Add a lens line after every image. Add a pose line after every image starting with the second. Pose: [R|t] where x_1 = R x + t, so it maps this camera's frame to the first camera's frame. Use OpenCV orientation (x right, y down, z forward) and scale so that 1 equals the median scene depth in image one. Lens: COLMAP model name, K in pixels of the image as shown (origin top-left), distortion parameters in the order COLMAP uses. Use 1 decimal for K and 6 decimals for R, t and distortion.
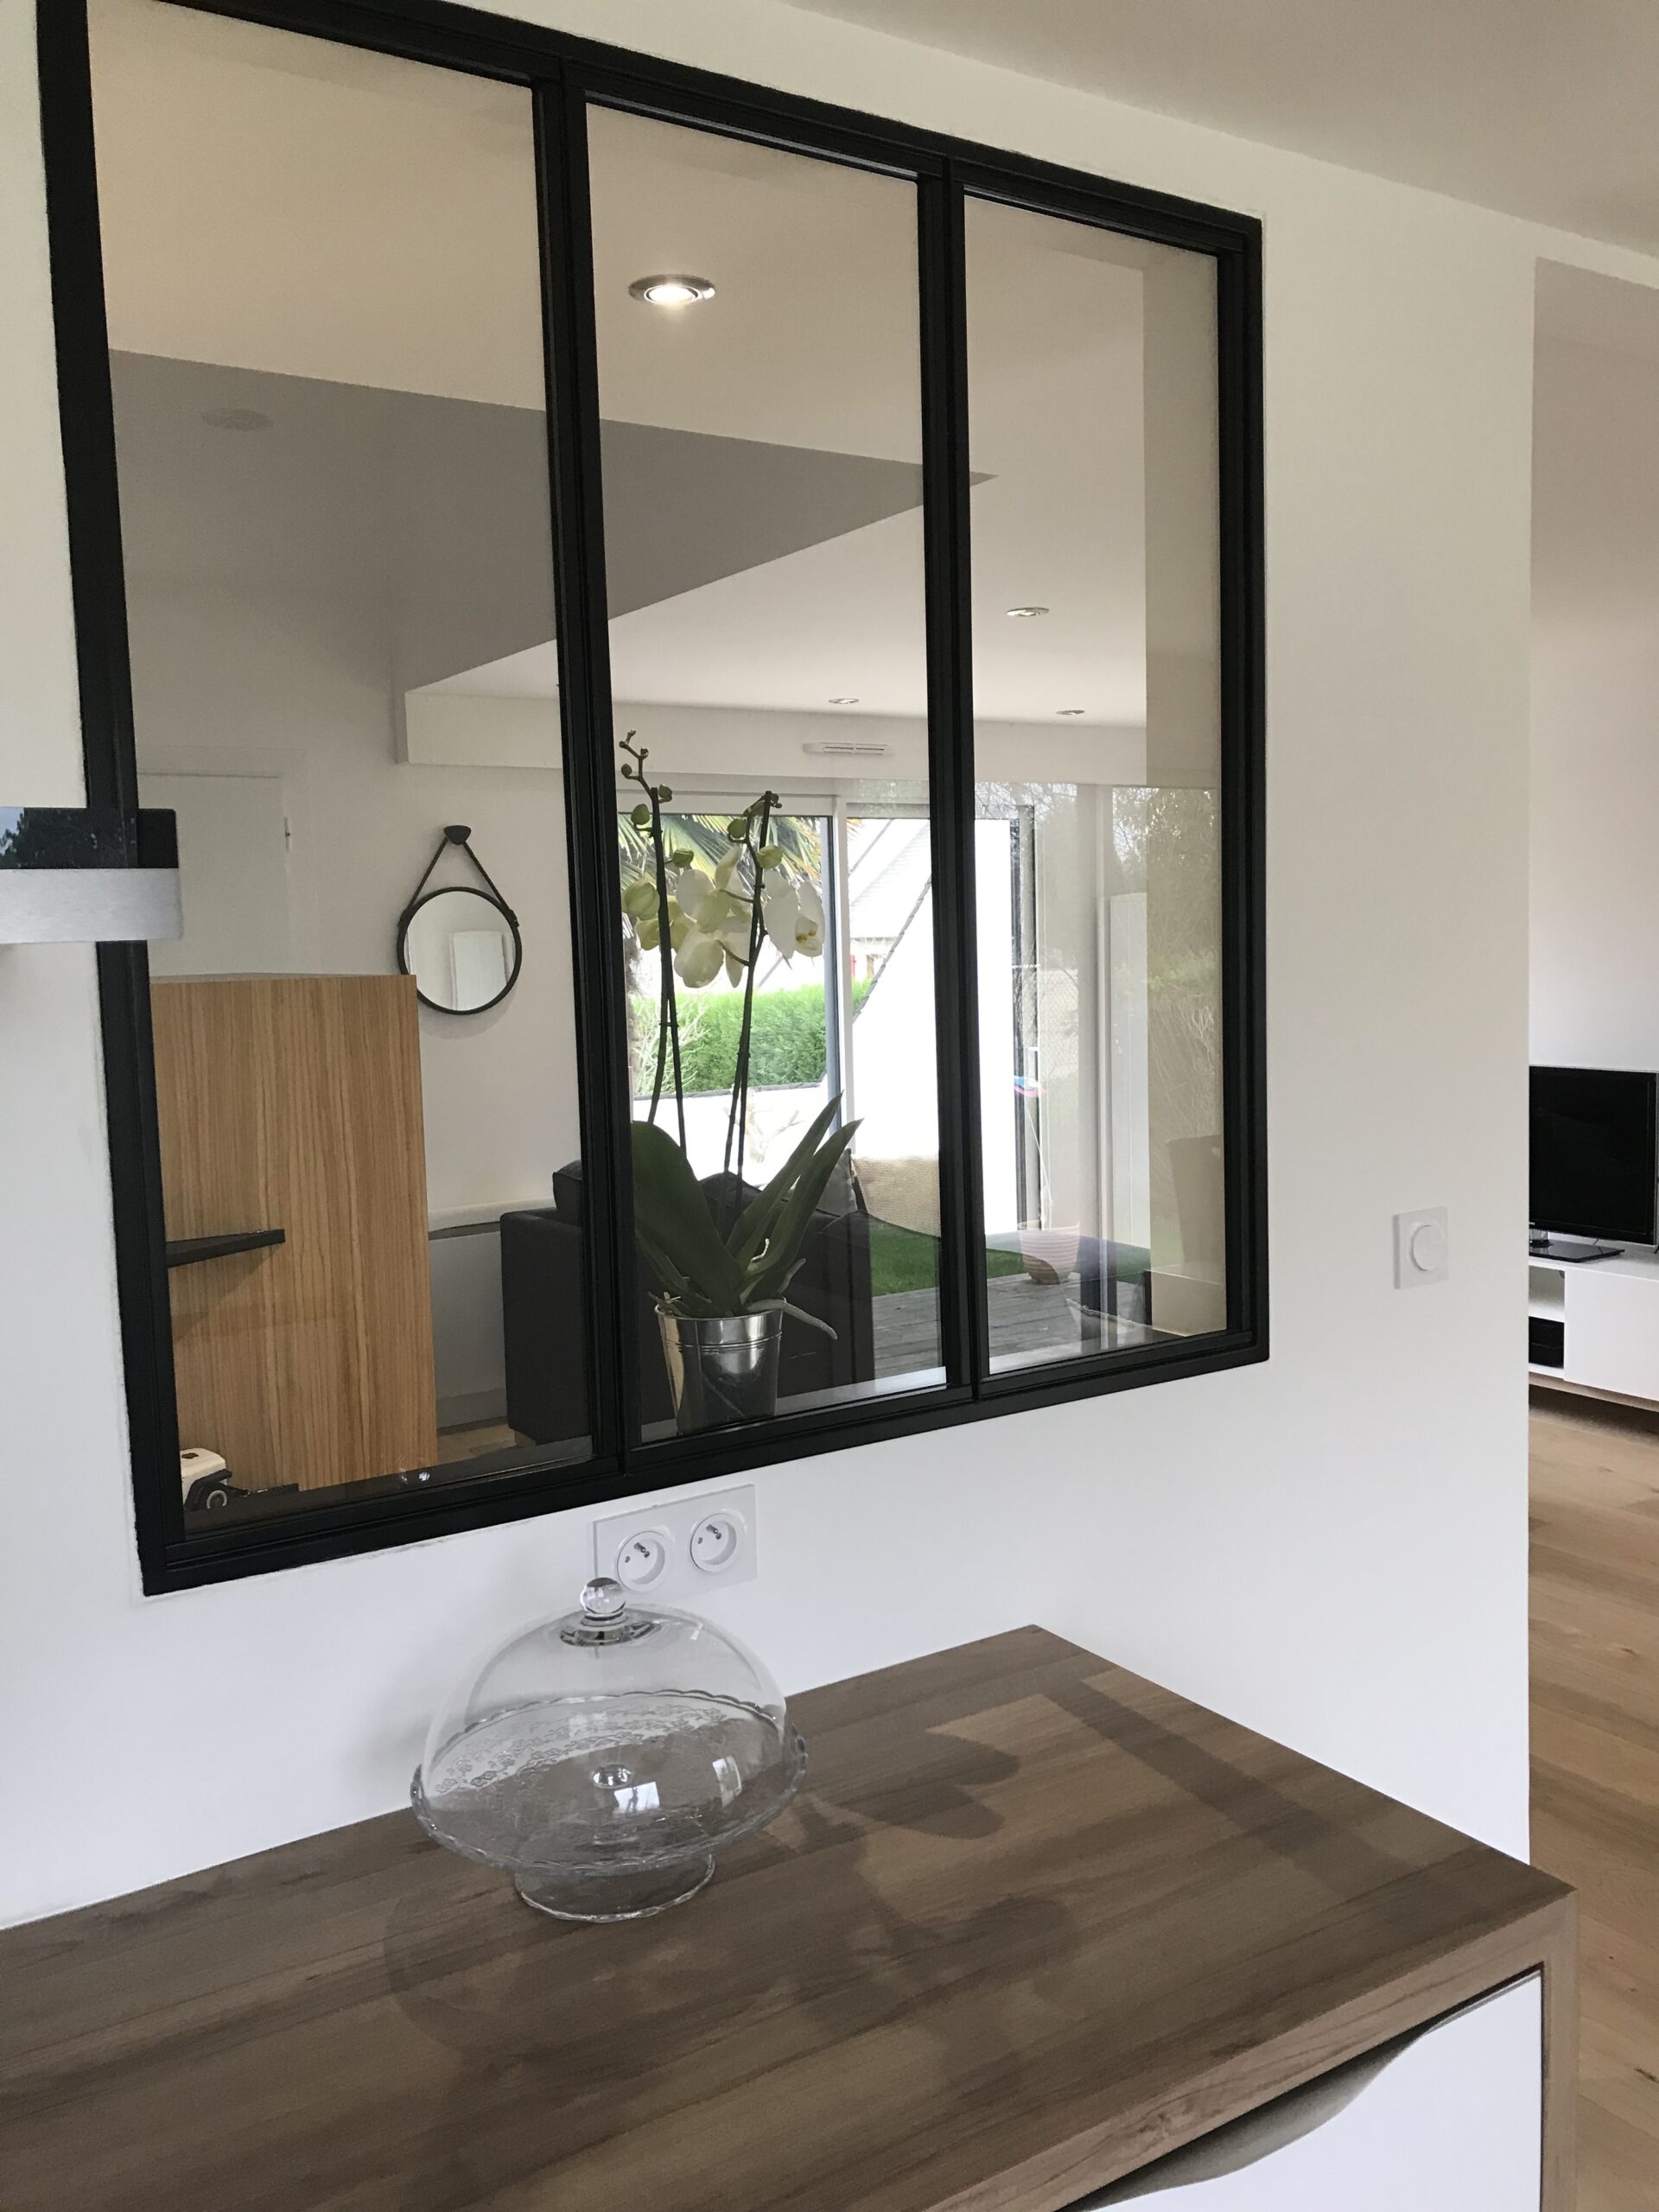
lens RADIAL K [[1829.2, 0, 829.5], [0, 1829.2, 1106.0], [0, 0, 1]] dist [0.058572, -0.008959]
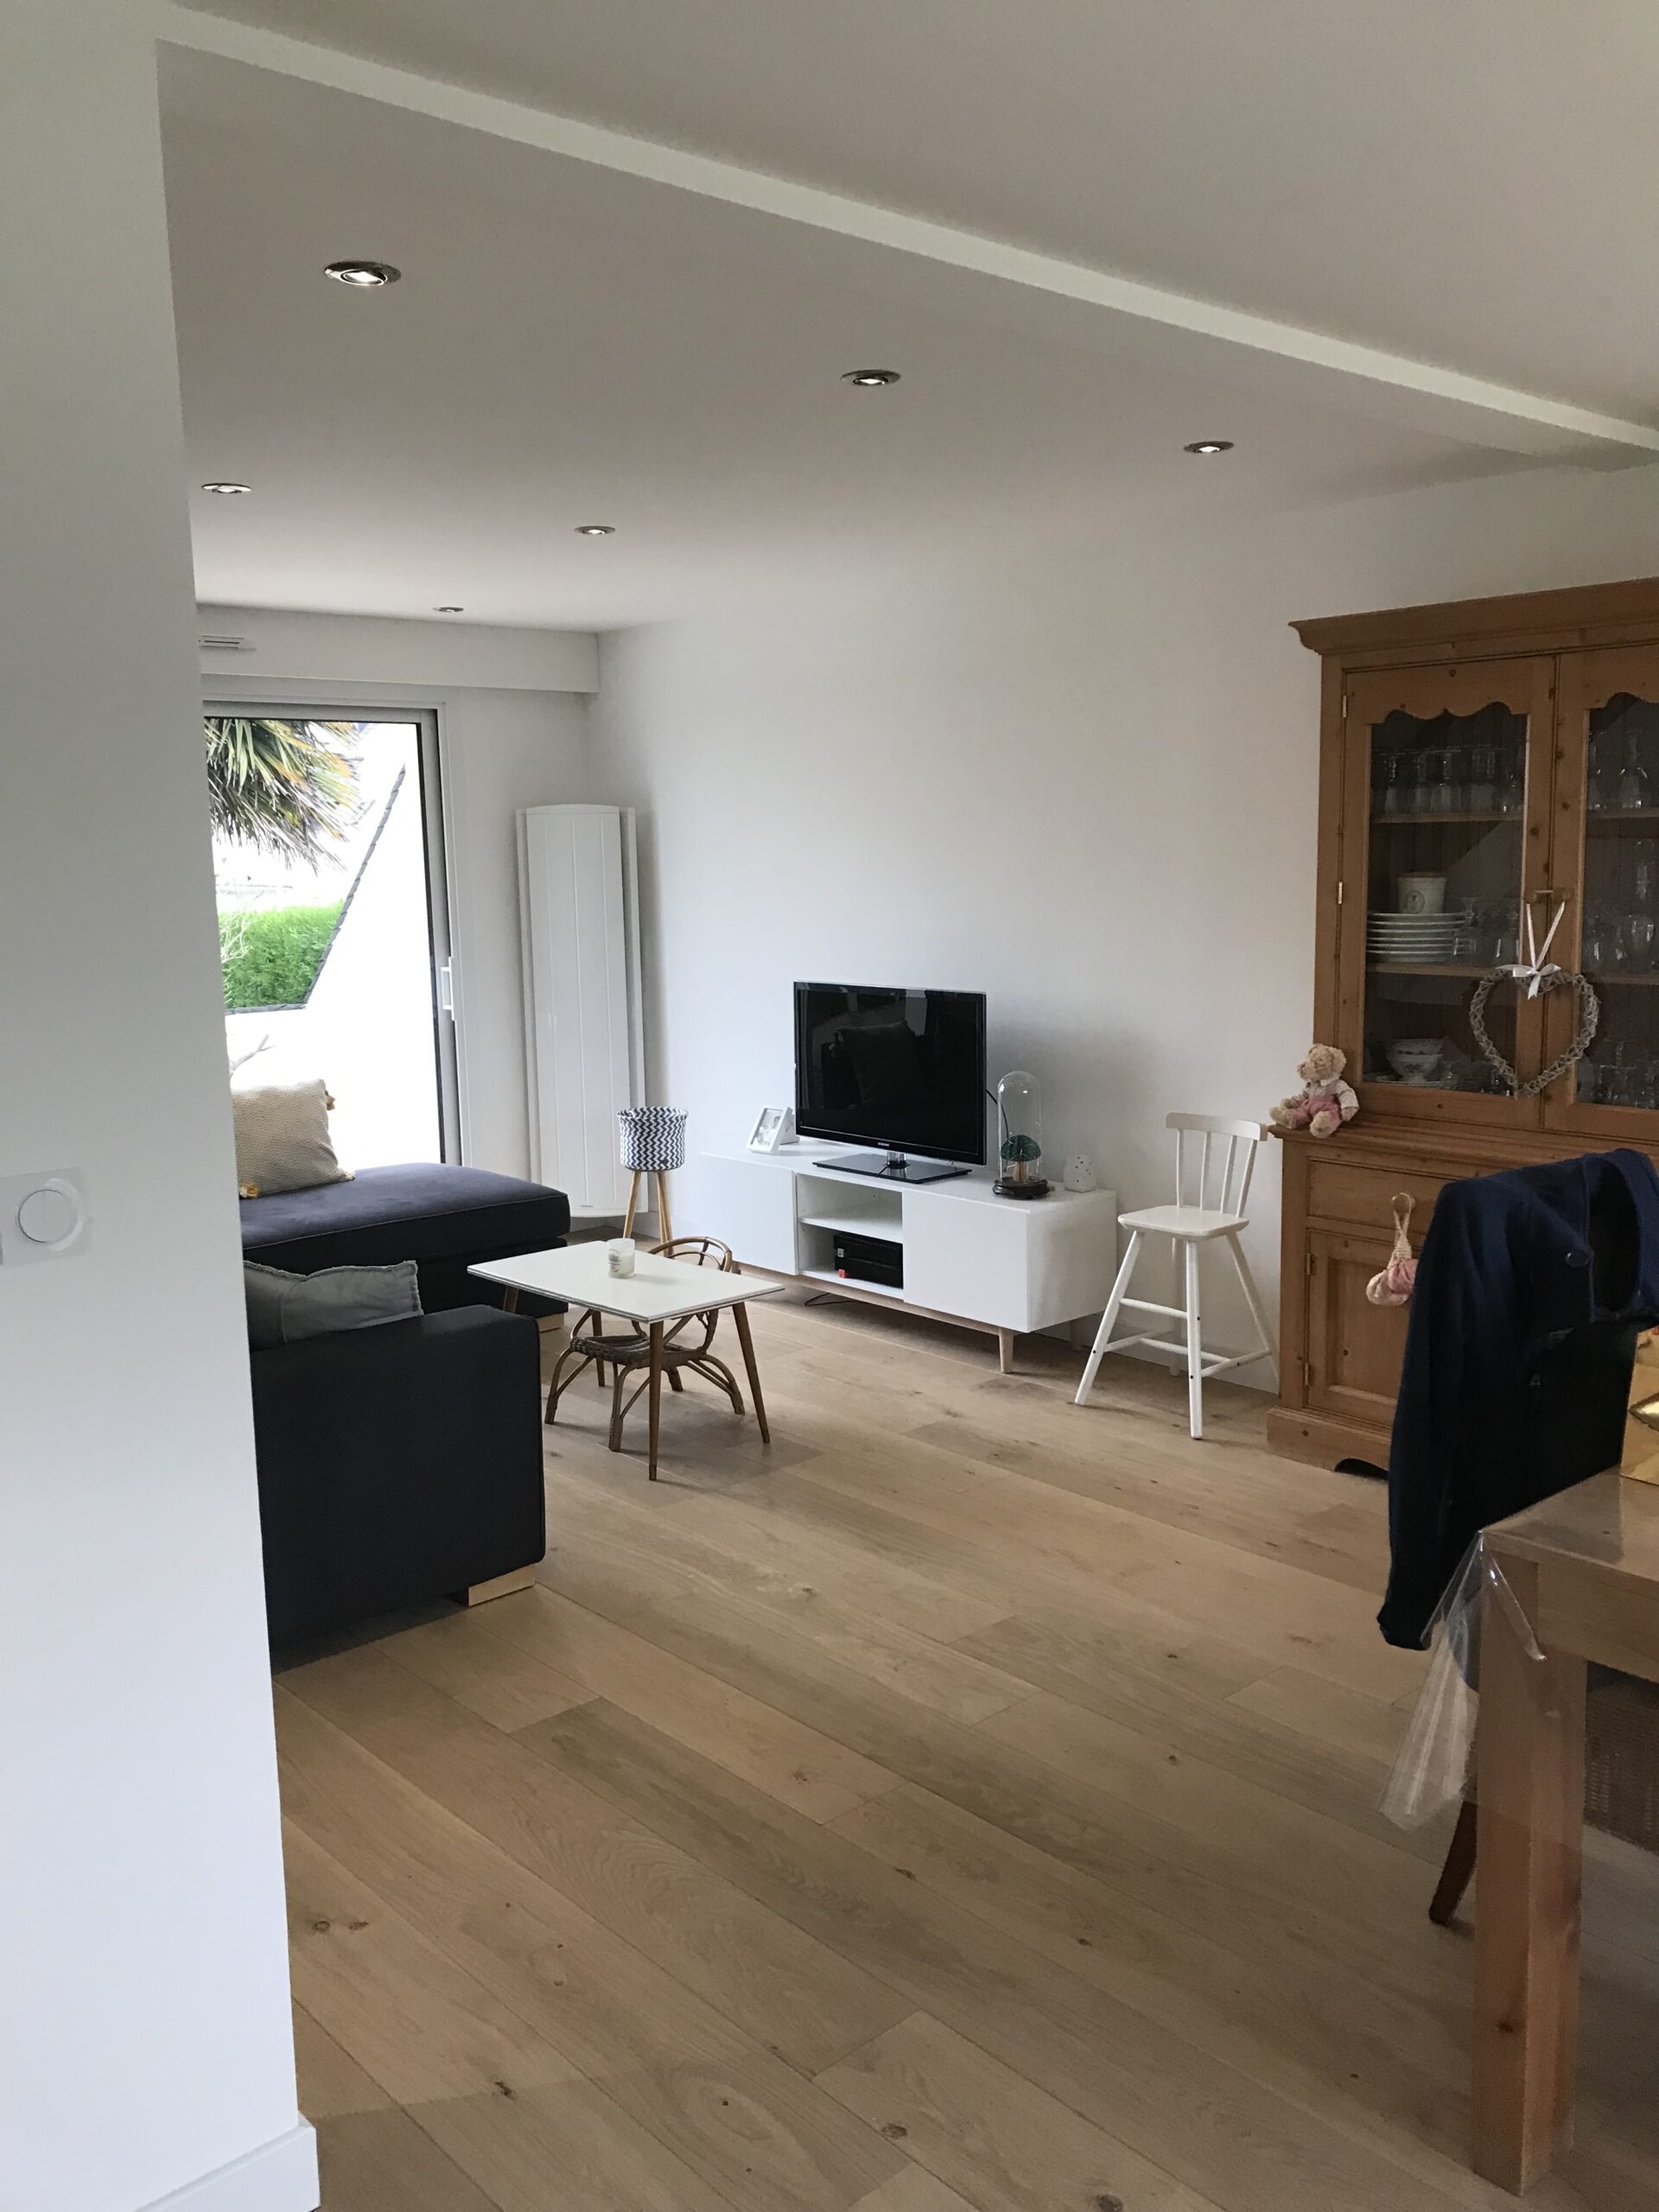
lens RADIAL K [[1804.6, 0, 834.2], [0, 1804.6, 1095.0], [0, 0, 1]] dist [0.062536, -0.086427]
pose [[0.987144, -0.012926, 0.159307, 0.197272], [0.006530, 0.999154, 0.040607, -0.002800], [-0.159697, -0.039045, 0.986394, 0.047074]]
